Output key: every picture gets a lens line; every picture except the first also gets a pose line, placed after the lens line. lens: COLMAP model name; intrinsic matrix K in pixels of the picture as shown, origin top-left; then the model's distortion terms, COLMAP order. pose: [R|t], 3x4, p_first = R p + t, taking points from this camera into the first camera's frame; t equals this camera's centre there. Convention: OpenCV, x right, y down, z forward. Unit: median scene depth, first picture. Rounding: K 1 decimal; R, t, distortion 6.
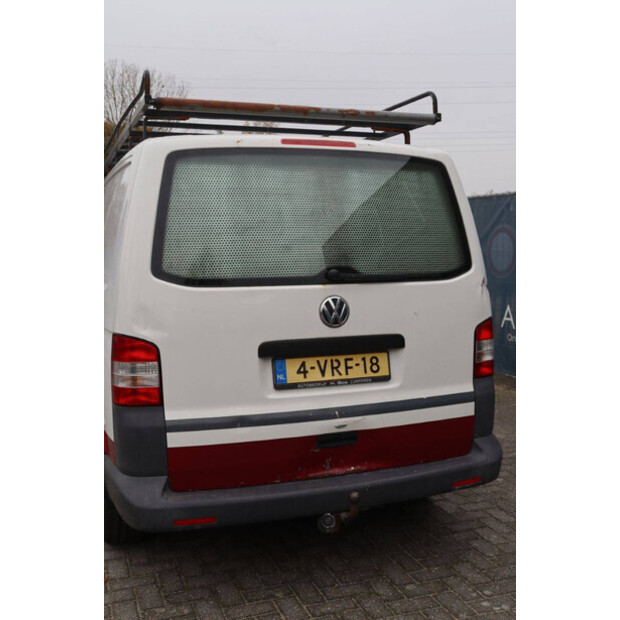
lens RADIAL K [[763.7, 0, 312.5], [0, 763.7, 309.1], [0, 0, 1]] dist [0.032185, 0.000000]
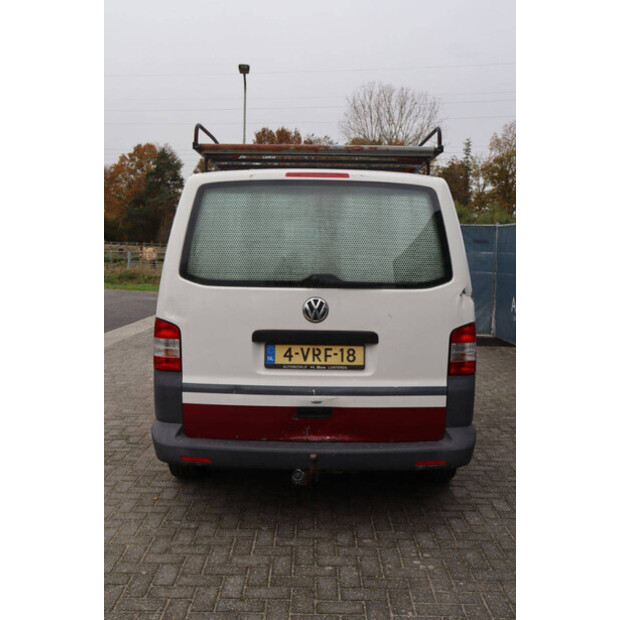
lens RADIAL K [[763.7, 0, 316.1], [0, 763.7, 309.1], [0, 0, 1]] dist [0.032185, 0.000000]
pose [[0.922464, 0.050814, -0.382725, 0.502909], [-0.053947, 0.998541, 0.002550, -0.001432], [0.382296, 0.018294, 0.923859, -0.154647]]
